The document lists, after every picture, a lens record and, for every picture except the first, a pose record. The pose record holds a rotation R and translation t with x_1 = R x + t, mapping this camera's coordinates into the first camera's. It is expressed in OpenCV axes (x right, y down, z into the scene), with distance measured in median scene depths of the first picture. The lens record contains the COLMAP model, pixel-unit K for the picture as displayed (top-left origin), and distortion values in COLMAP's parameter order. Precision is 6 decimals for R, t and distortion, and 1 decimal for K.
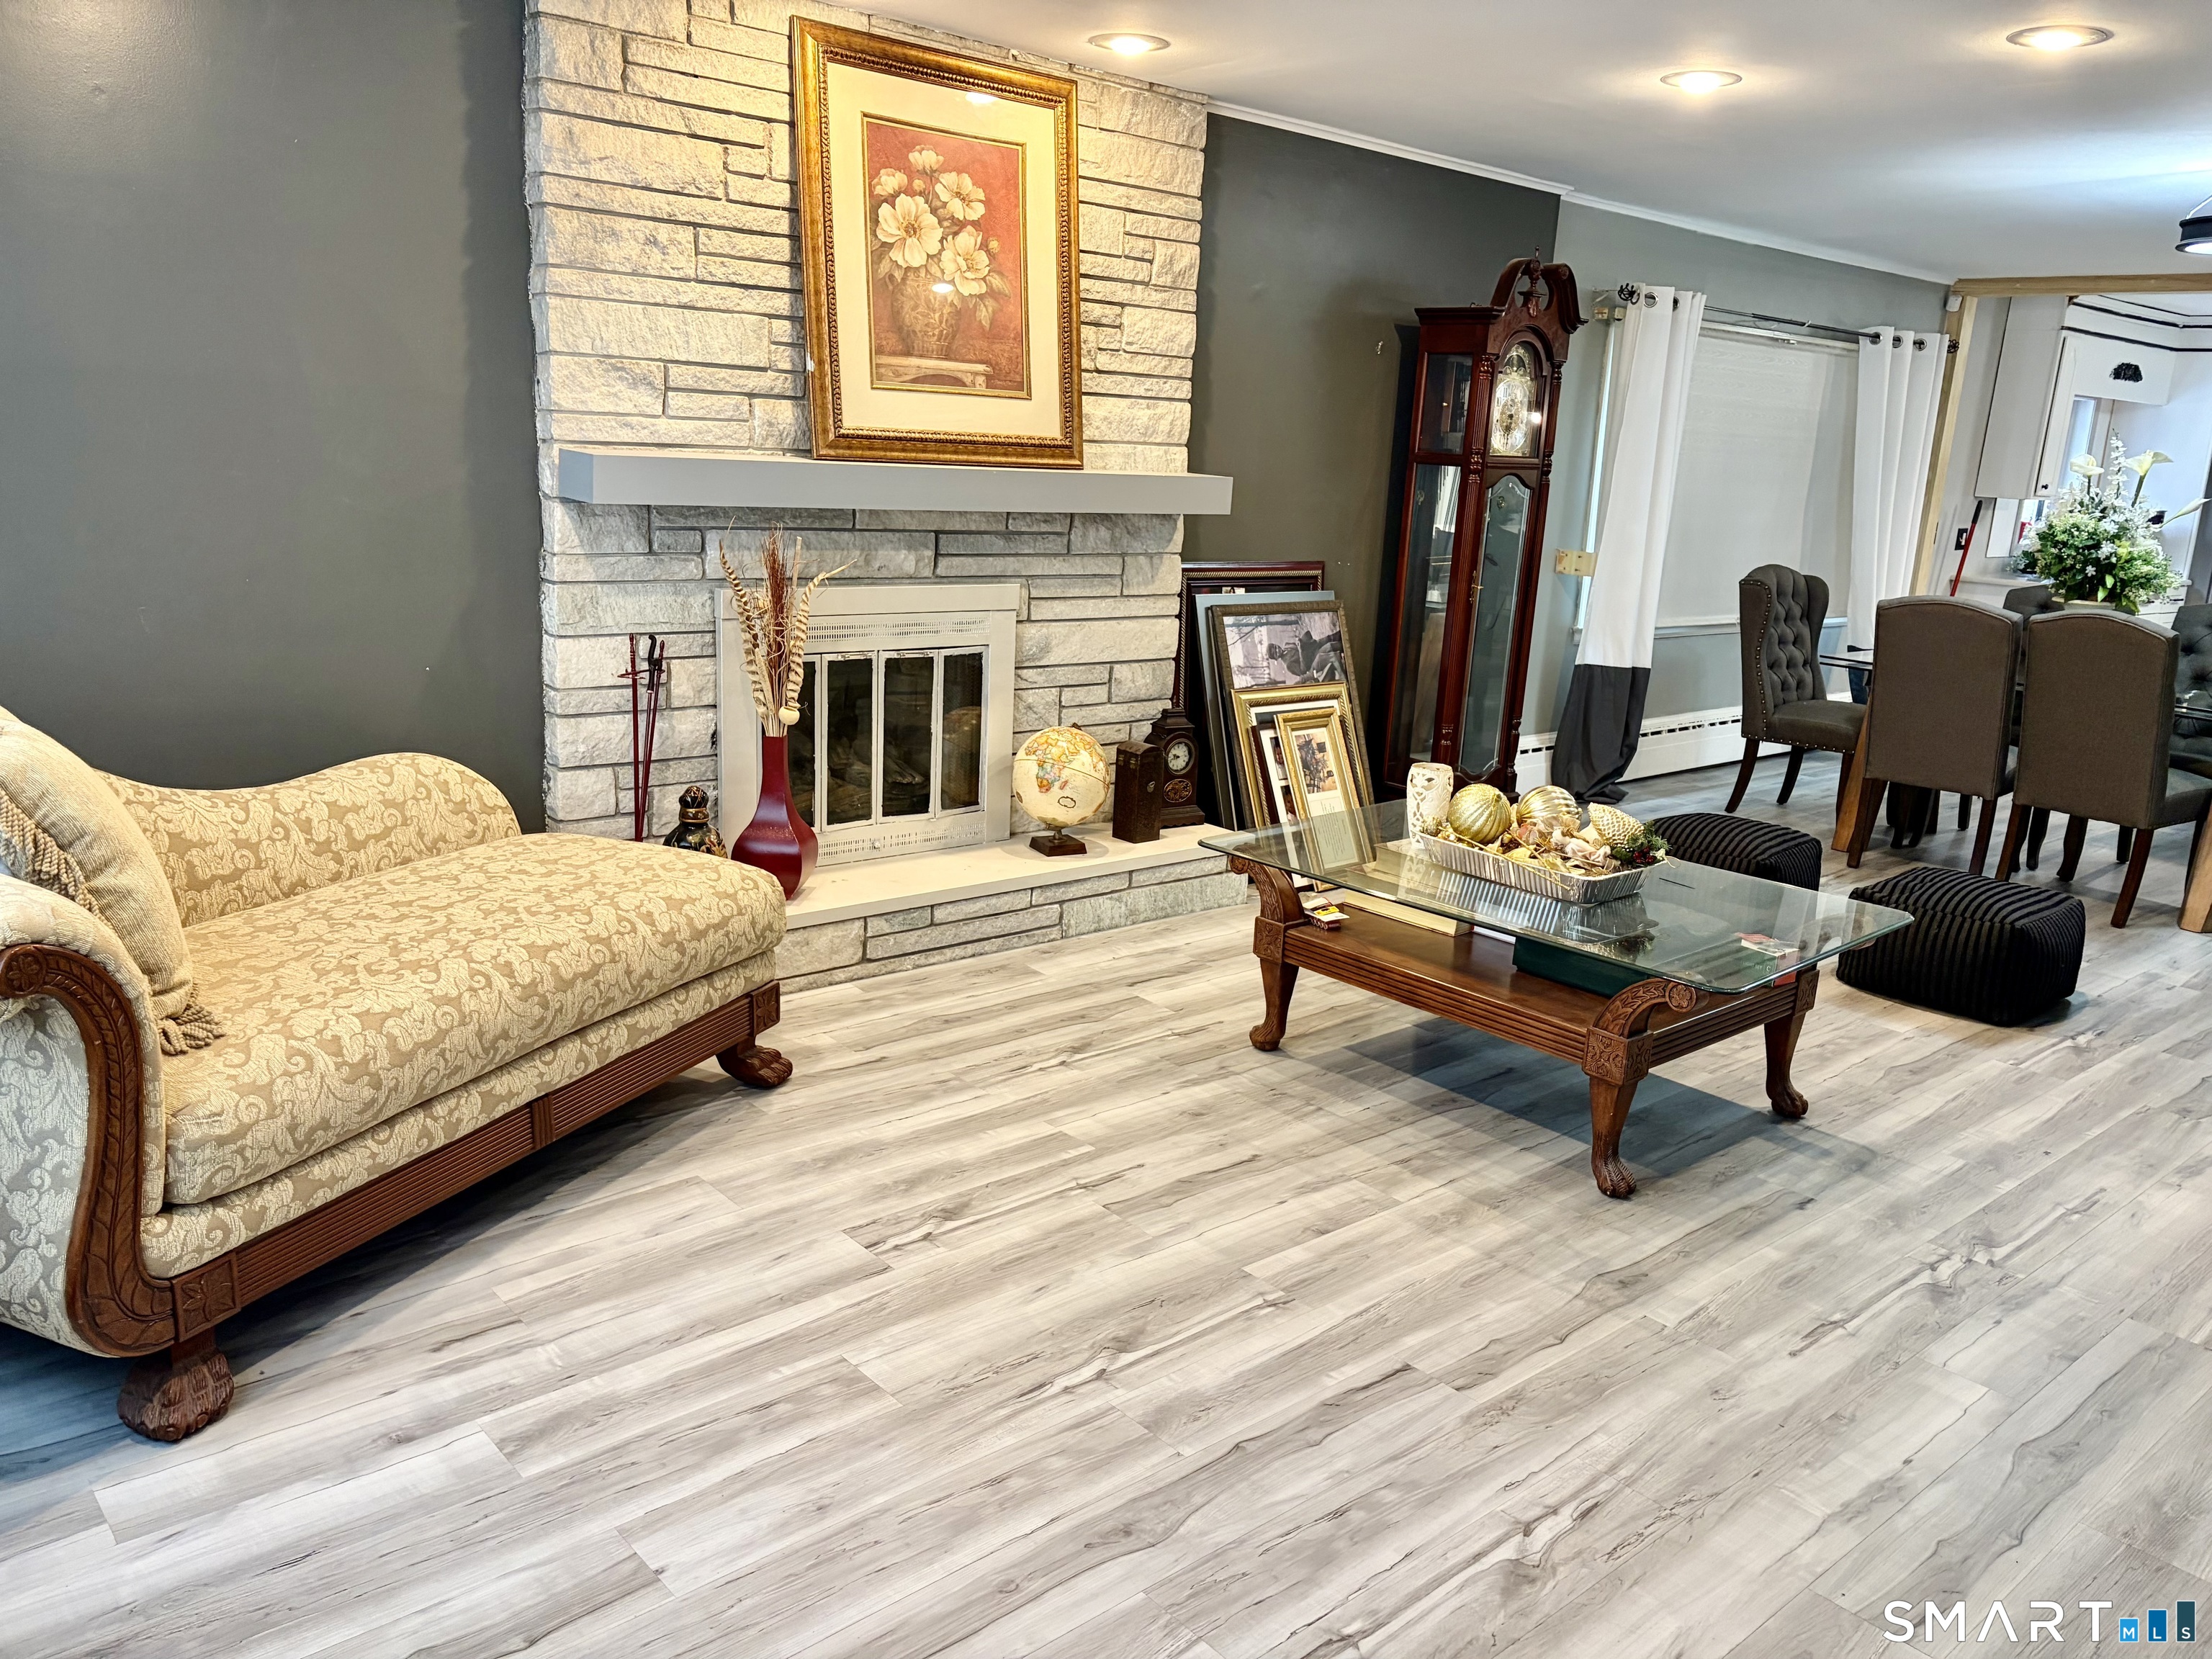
lens RADIAL K [[1659.1, 0, 1110.7], [0, 1659.1, 860.7], [0, 0, 1]] dist [0.089294, -0.176754]
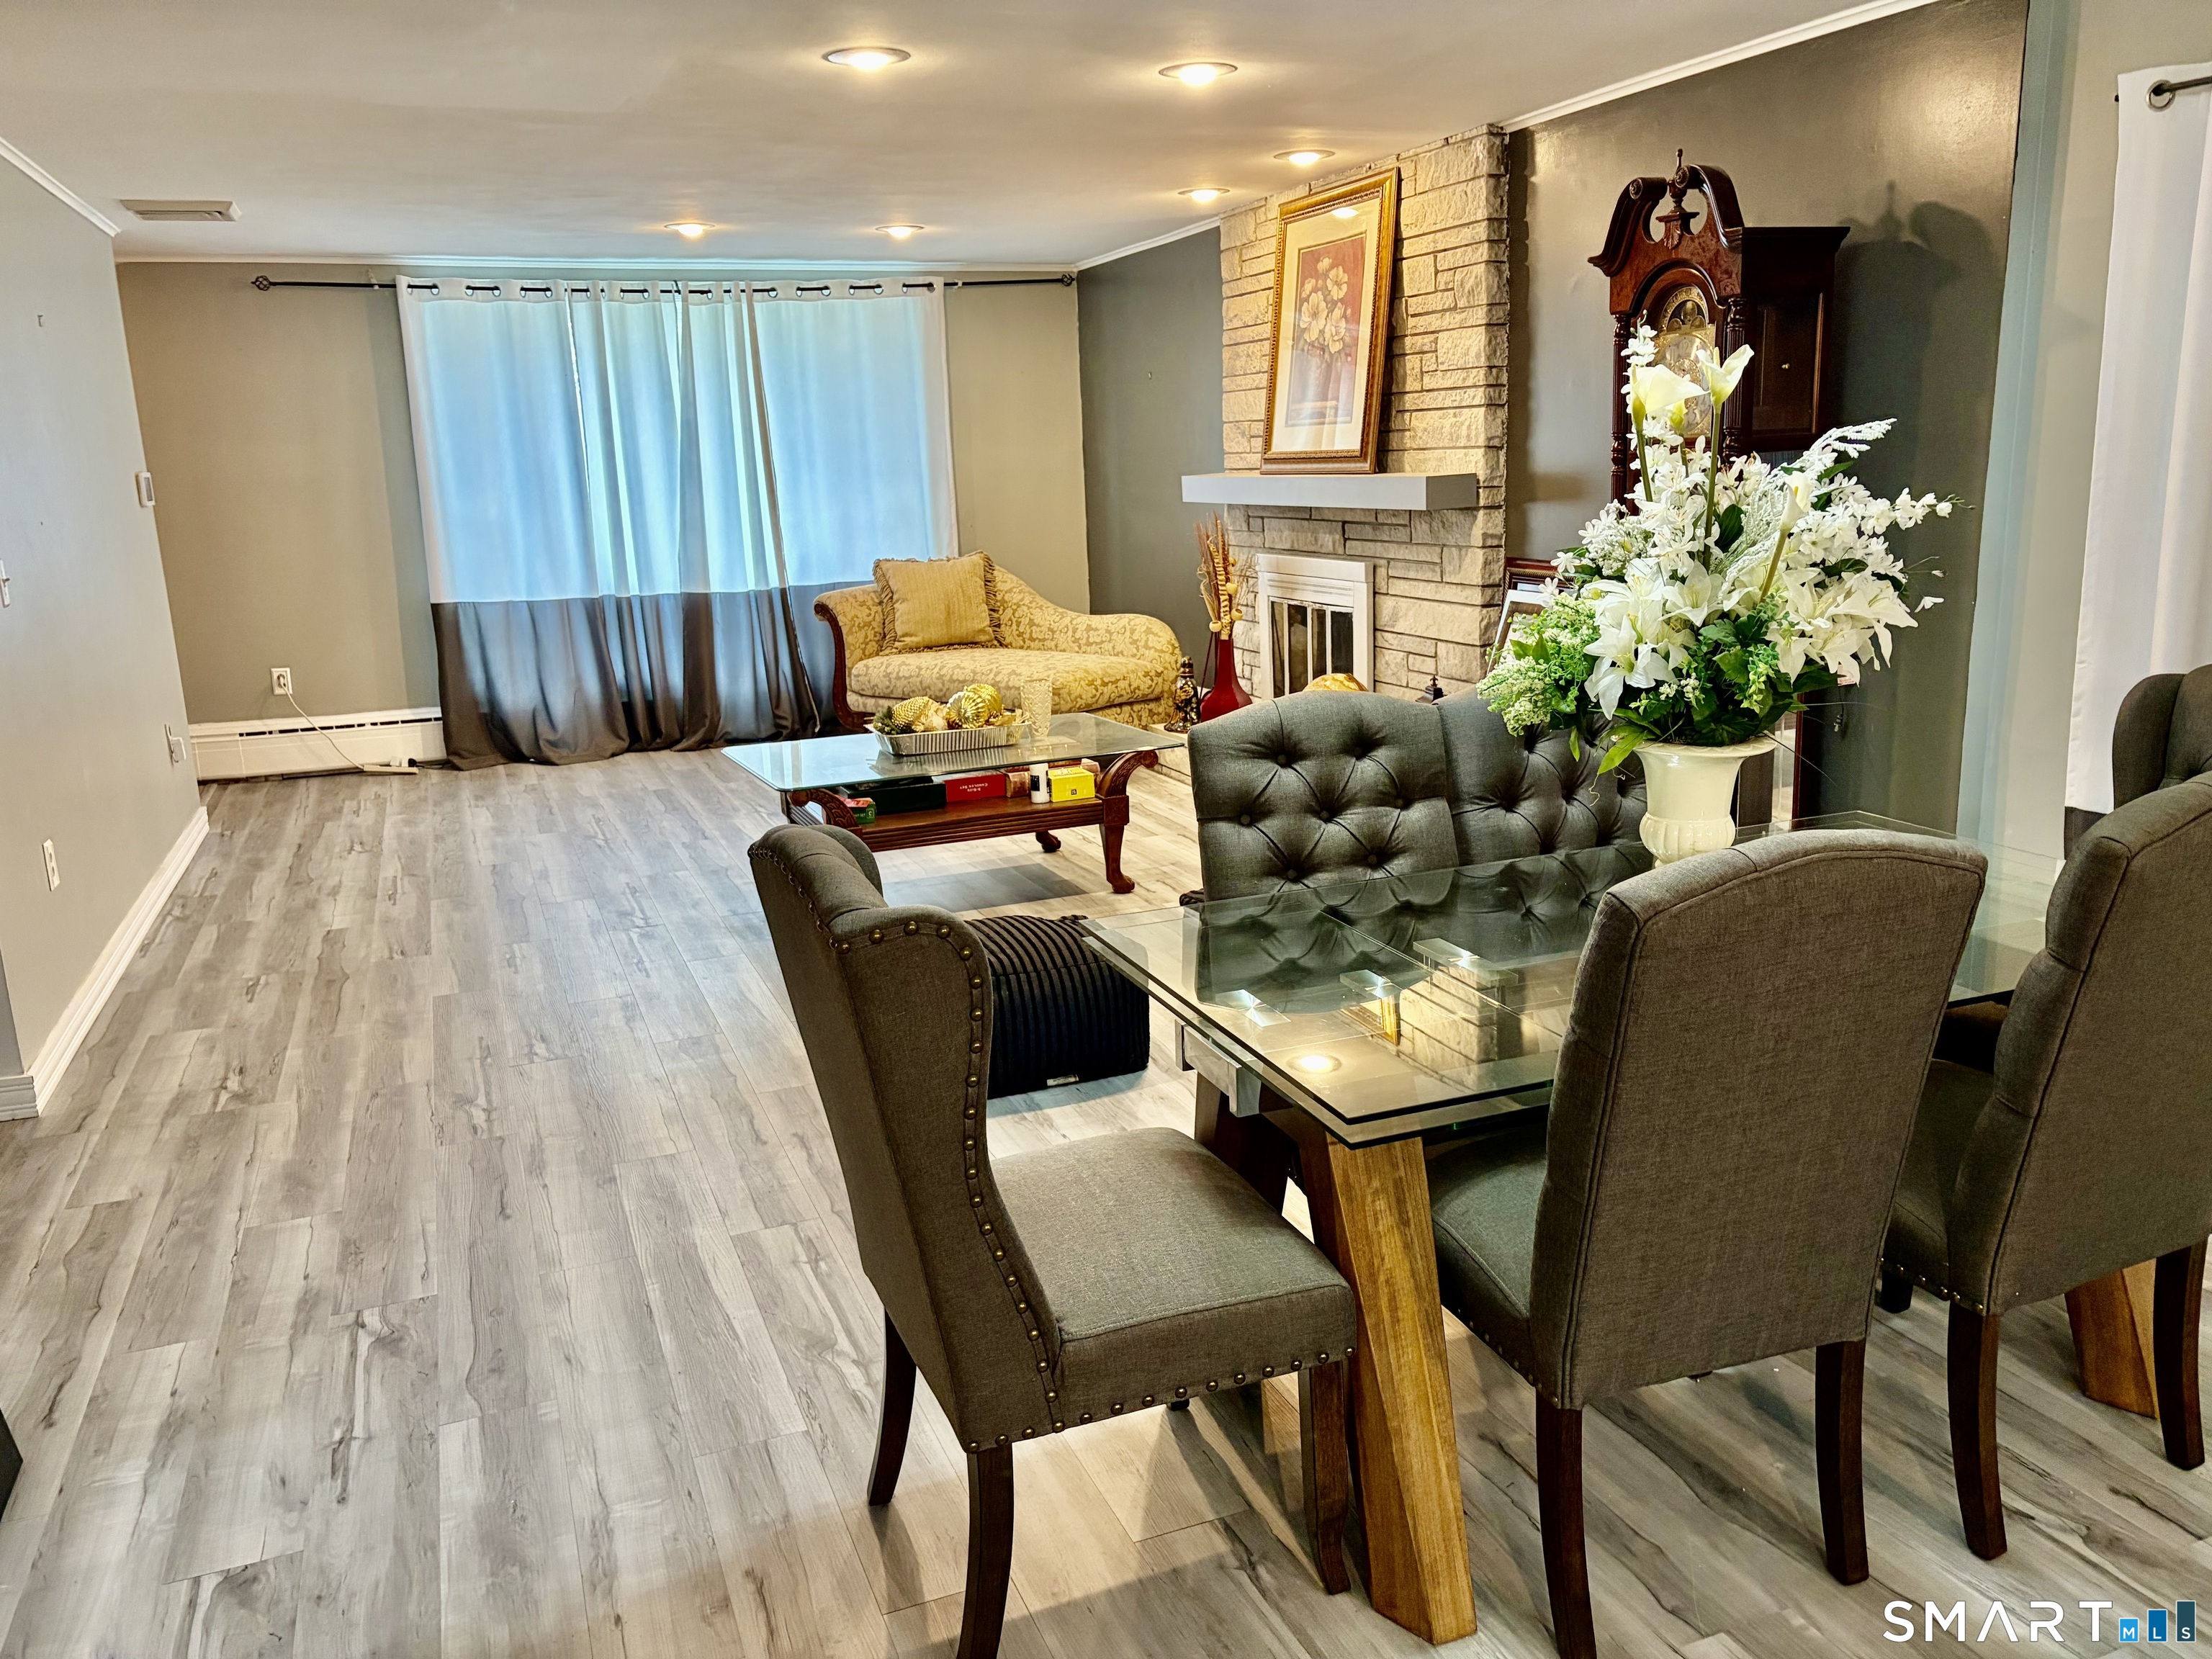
lens RADIAL K [[1659.1, 0, 1110.7], [0, 1659.1, 860.7], [0, 0, 1]] dist [0.089294, -0.176754]
pose [[-0.332763, 0.187932, -0.924094, 1.375567], [-0.217900, 0.938097, 0.269245, -0.279538], [0.917490, 0.290955, -0.271214, 1.354737]]
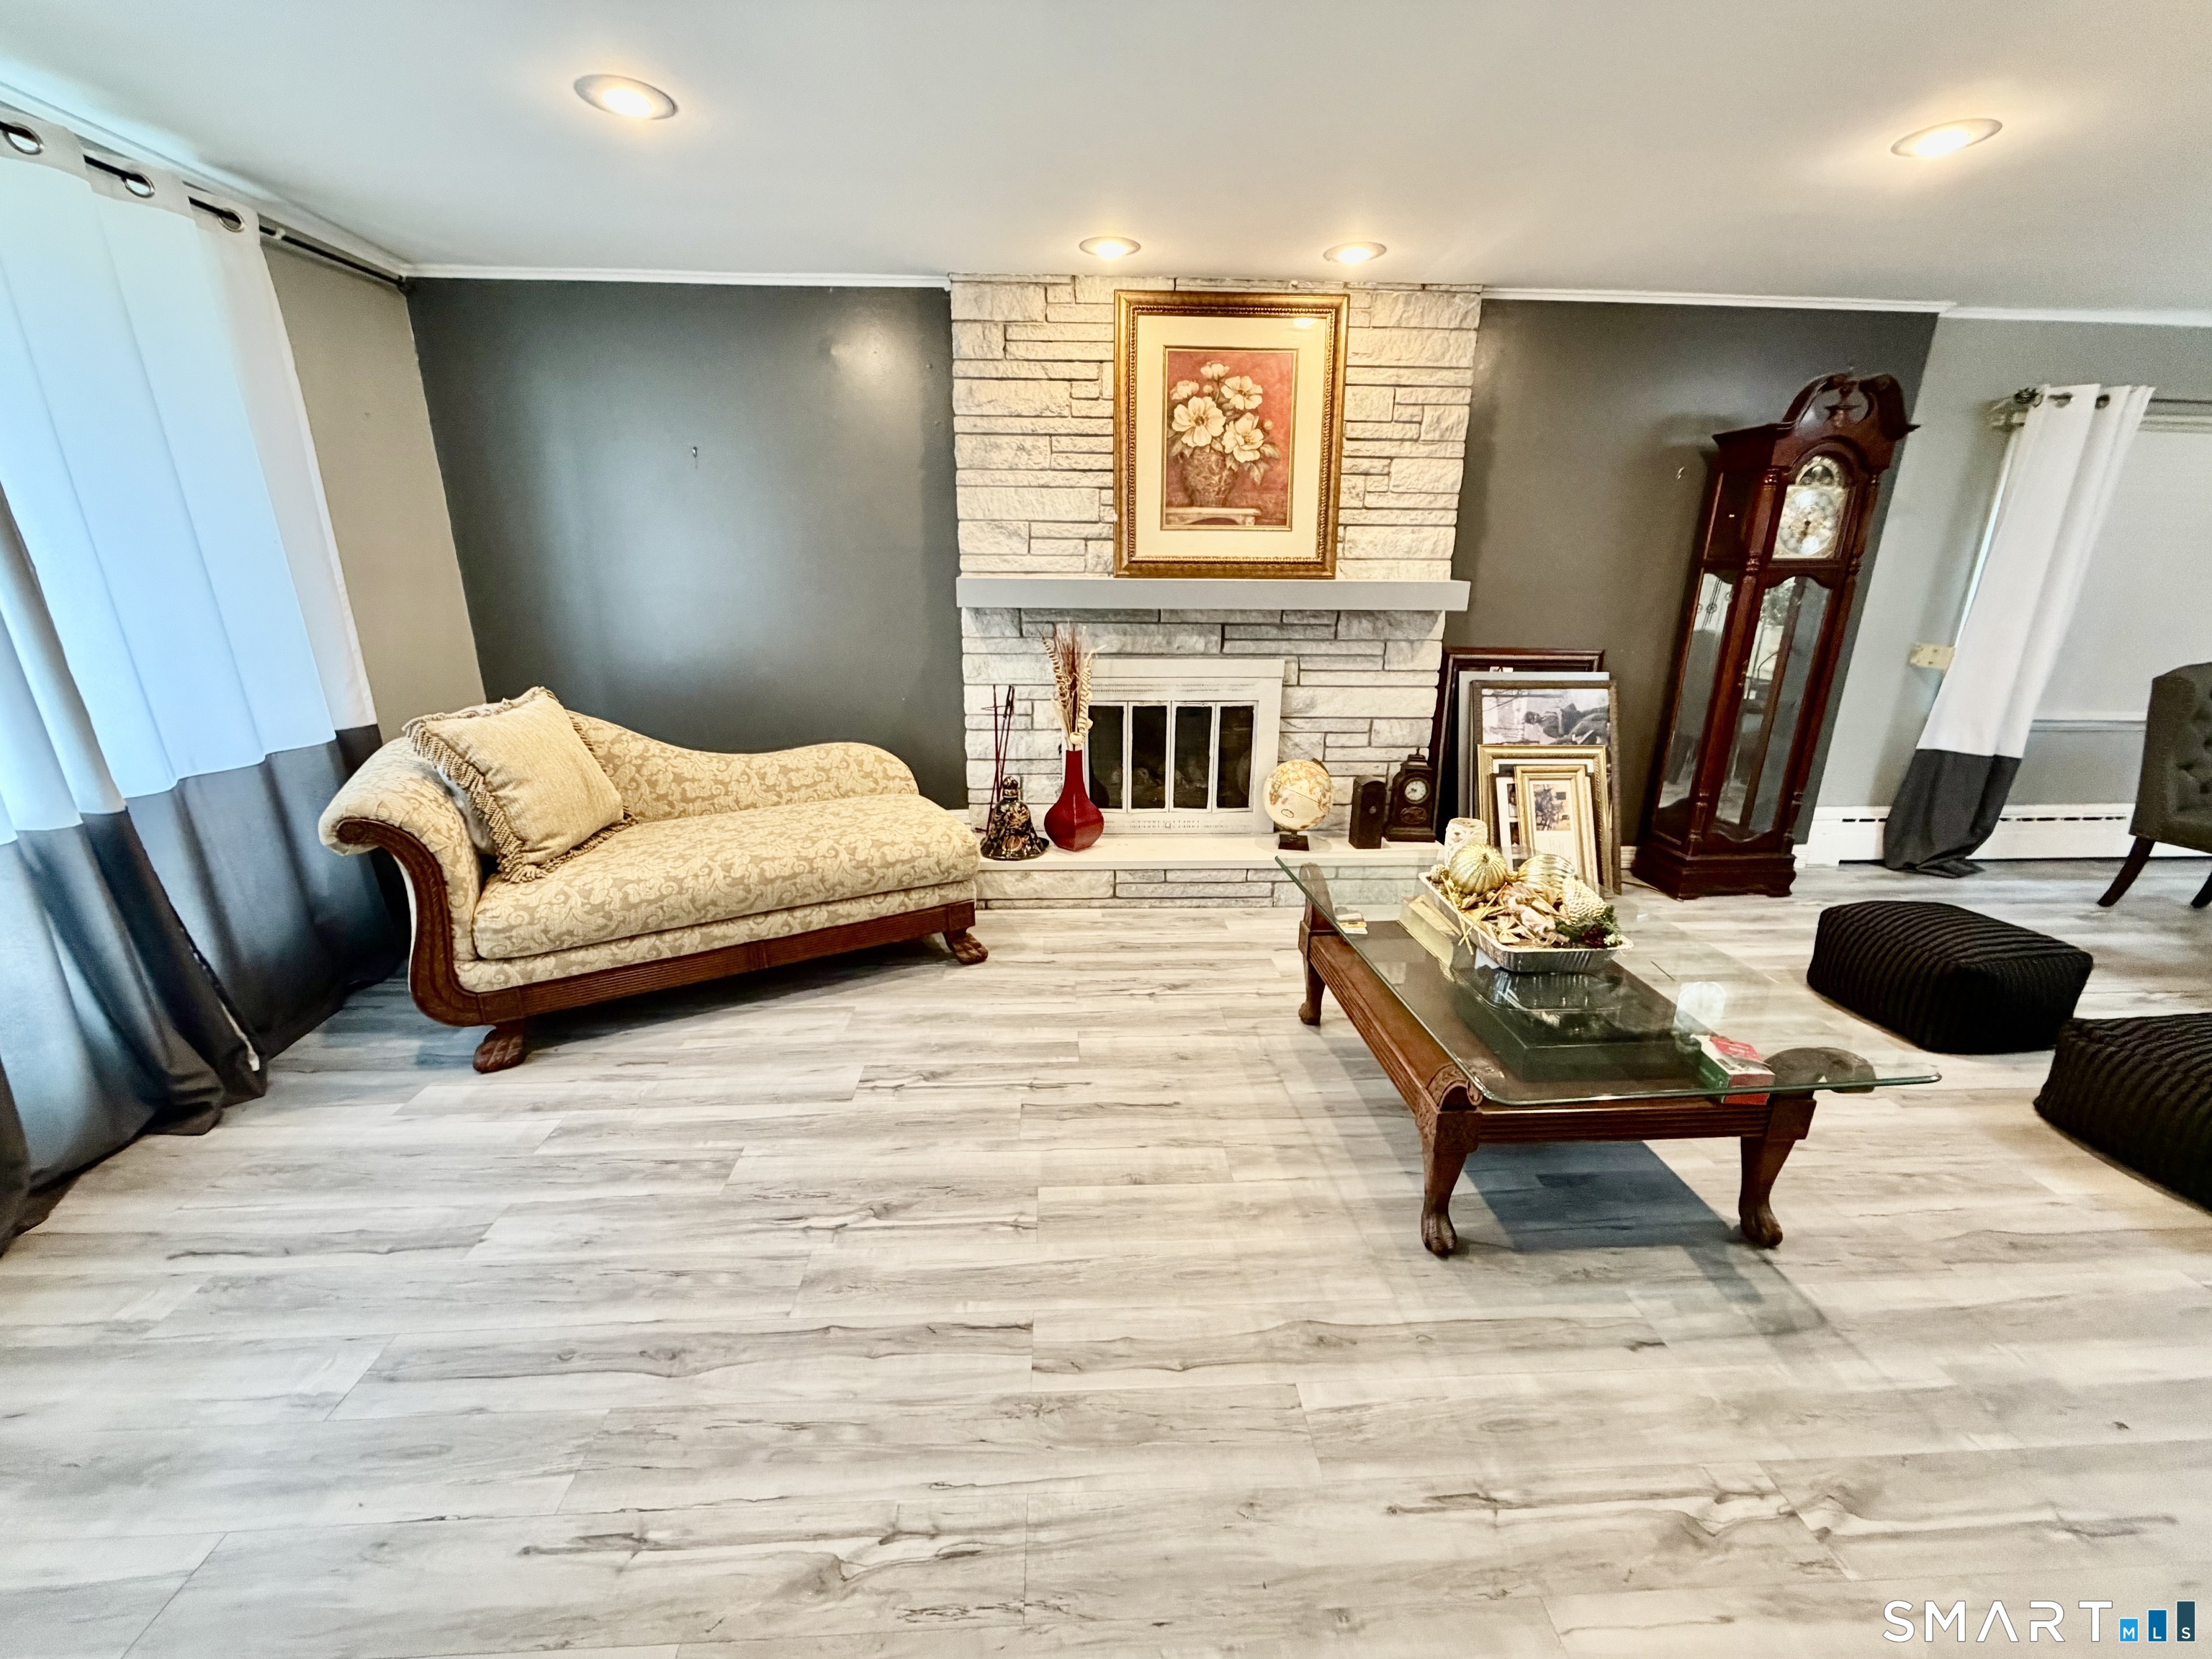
lens RADIAL K [[878.3, 0, 1099.4], [0, 878.3, 832.6], [0, 0, 1]] dist [0.001907, 0.000272]
pose [[0.784338, 0.138981, -0.604565, 0.330443], [-0.123235, 0.990064, 0.067721, -0.054127], [0.607970, 0.021387, 0.793672, 0.325940]]
